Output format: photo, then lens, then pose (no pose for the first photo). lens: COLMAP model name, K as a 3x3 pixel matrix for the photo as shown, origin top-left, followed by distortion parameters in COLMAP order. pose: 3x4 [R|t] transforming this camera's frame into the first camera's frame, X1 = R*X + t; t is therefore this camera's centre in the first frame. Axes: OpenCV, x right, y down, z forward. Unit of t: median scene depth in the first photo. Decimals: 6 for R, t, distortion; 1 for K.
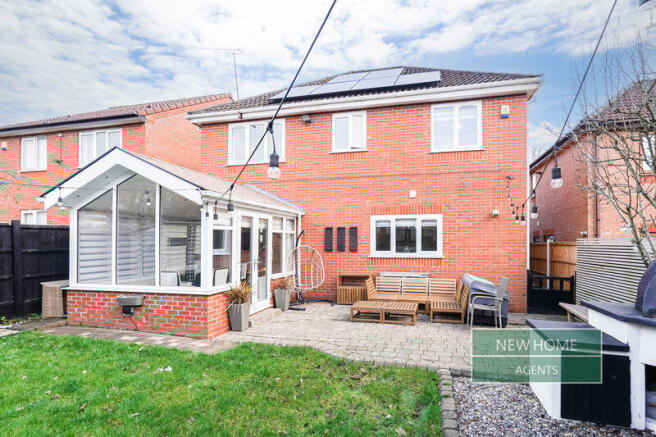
lens RADIAL K [[321.7, 0, 349.6], [0, 321.7, 240.2], [0, 0, 1]] dist [-0.008104, 0.003906]
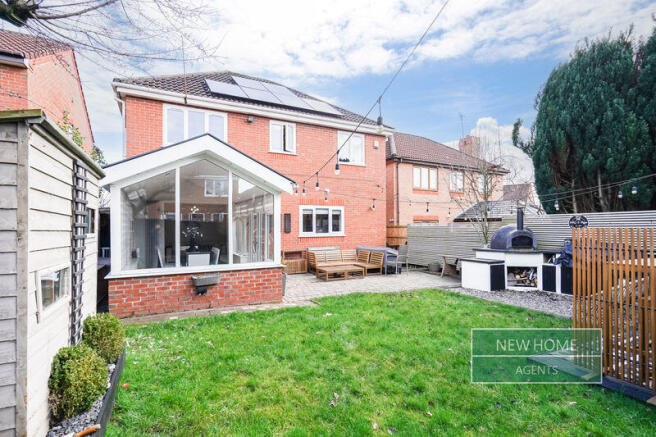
lens RADIAL K [[306.5, 0, 323.5], [0, 306.5, 223.2], [0, 0, 1]] dist [-0.012500, 0.010039]
pose [[0.764099, 0.003568, 0.645089, -0.679678], [0.000327, 0.999982, -0.005918, 0.004827], [-0.645099, 0.004733, 0.764085, -0.010366]]
